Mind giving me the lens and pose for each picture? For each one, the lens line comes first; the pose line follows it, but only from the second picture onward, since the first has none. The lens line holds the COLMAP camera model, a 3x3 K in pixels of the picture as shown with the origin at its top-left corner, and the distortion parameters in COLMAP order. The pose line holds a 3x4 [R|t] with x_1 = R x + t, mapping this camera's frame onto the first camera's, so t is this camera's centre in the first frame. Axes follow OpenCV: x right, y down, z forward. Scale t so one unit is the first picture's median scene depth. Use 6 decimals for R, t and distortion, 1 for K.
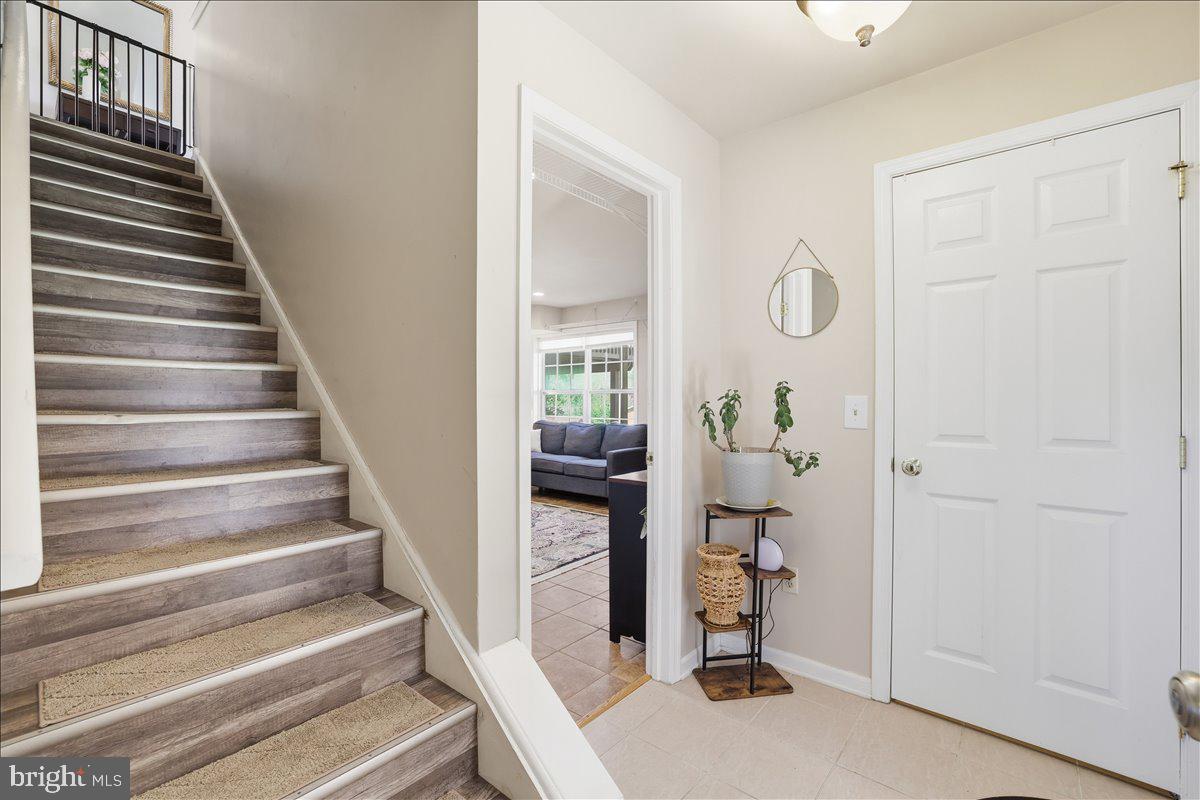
lens RADIAL K [[519.9, 0, 596.5], [0, 519.9, 399.3], [0, 0, 1]] dist [-0.047632, 0.017883]
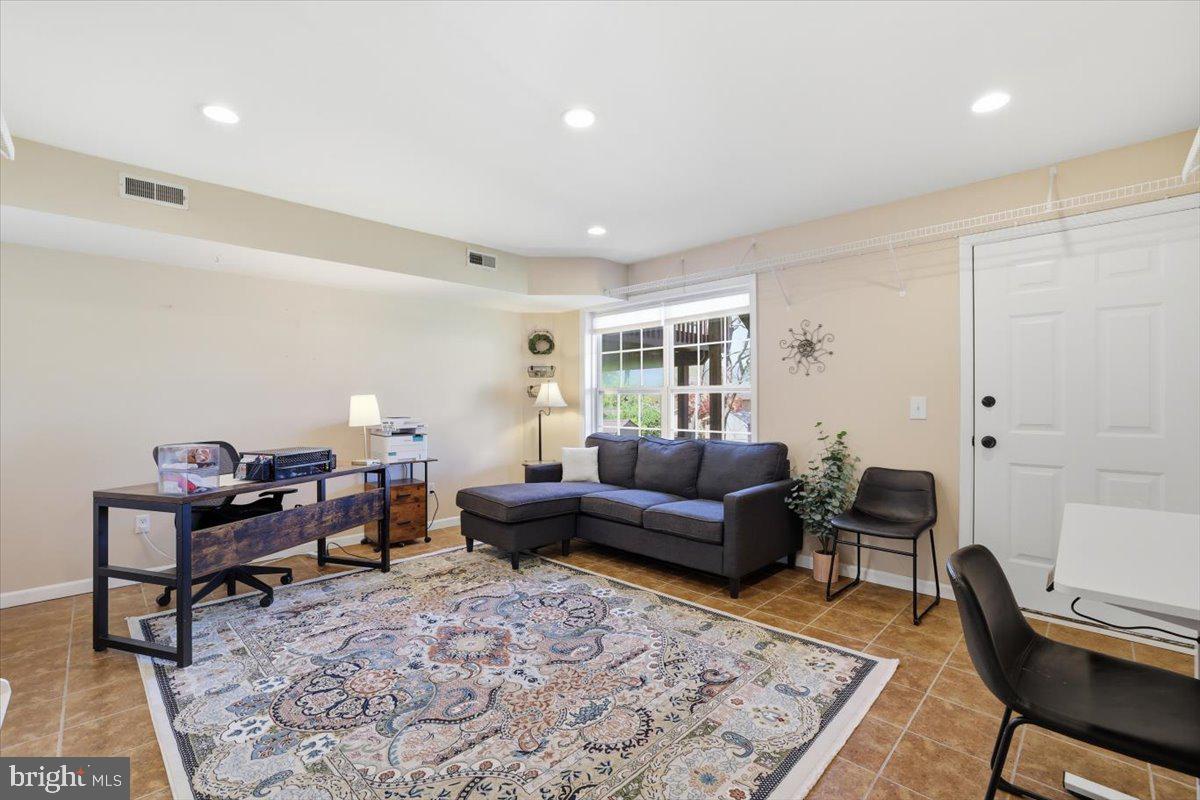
lens RADIAL K [[519.9, 0, 596.5], [0, 519.9, 399.3], [0, 0, 1]] dist [-0.047632, 0.017883]
pose [[0.997144, -0.008731, -0.075019, -0.058689], [0.008631, 0.999961, -0.001666, -0.002576], [0.075031, 0.001014, 0.997181, 0.339015]]
